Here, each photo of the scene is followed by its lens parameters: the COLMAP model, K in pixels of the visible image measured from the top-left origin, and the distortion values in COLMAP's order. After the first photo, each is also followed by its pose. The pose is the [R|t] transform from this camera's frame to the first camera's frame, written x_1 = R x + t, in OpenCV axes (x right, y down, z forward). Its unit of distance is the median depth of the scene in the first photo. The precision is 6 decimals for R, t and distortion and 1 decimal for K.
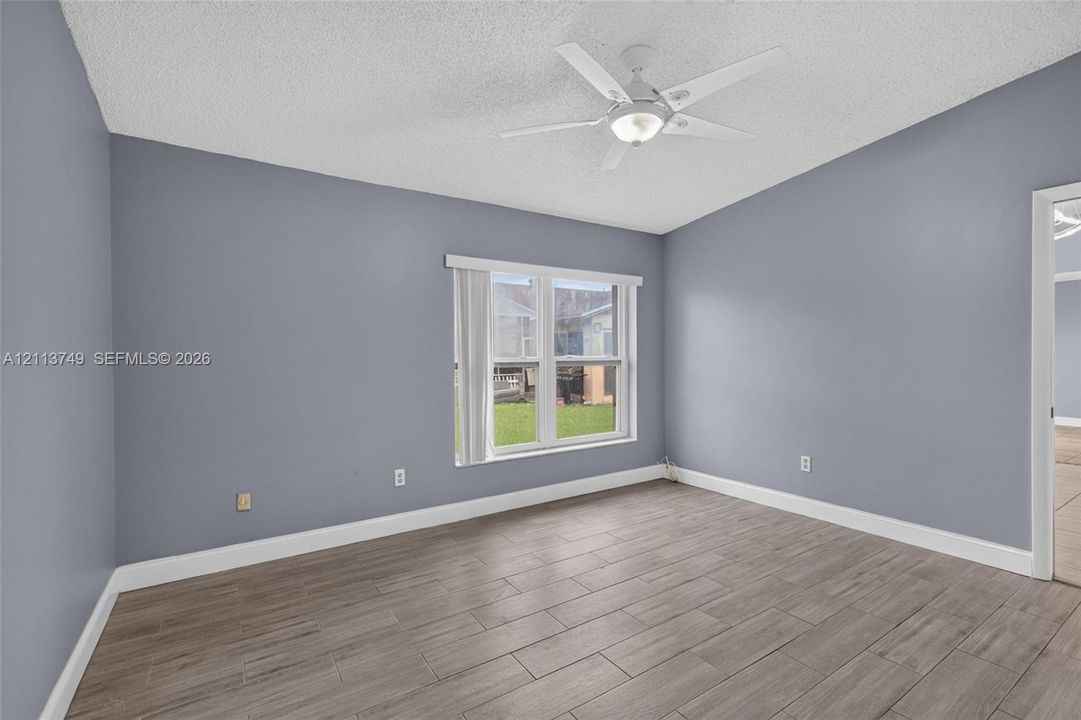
lens RADIAL K [[497.5, 0, 547.1], [0, 497.5, 356.6], [0, 0, 1]] dist [0.021050, 0.000801]
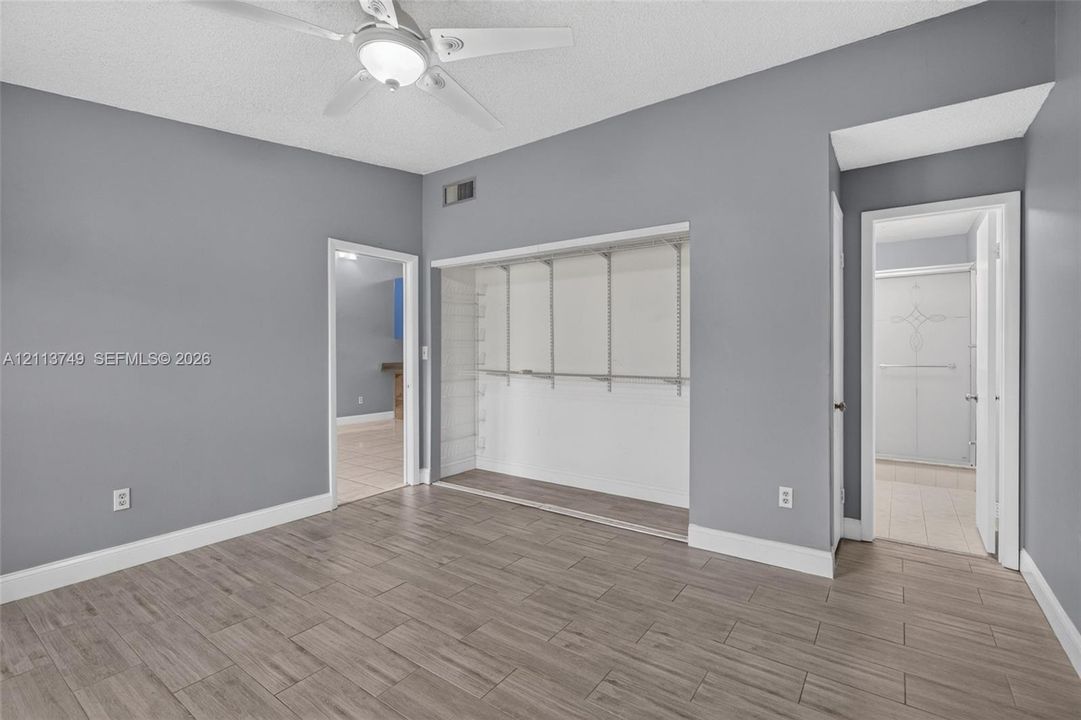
lens RADIAL K [[497.5, 0, 546.5], [0, 497.5, 360.3], [0, 0, 1]] dist [0.021050, 0.000801]
pose [[-0.363550, 0.001516, 0.931573, -0.505798], [0.010167, 0.999946, 0.002341, 0.017536], [-0.931519, 0.010323, -0.363546, 0.850402]]
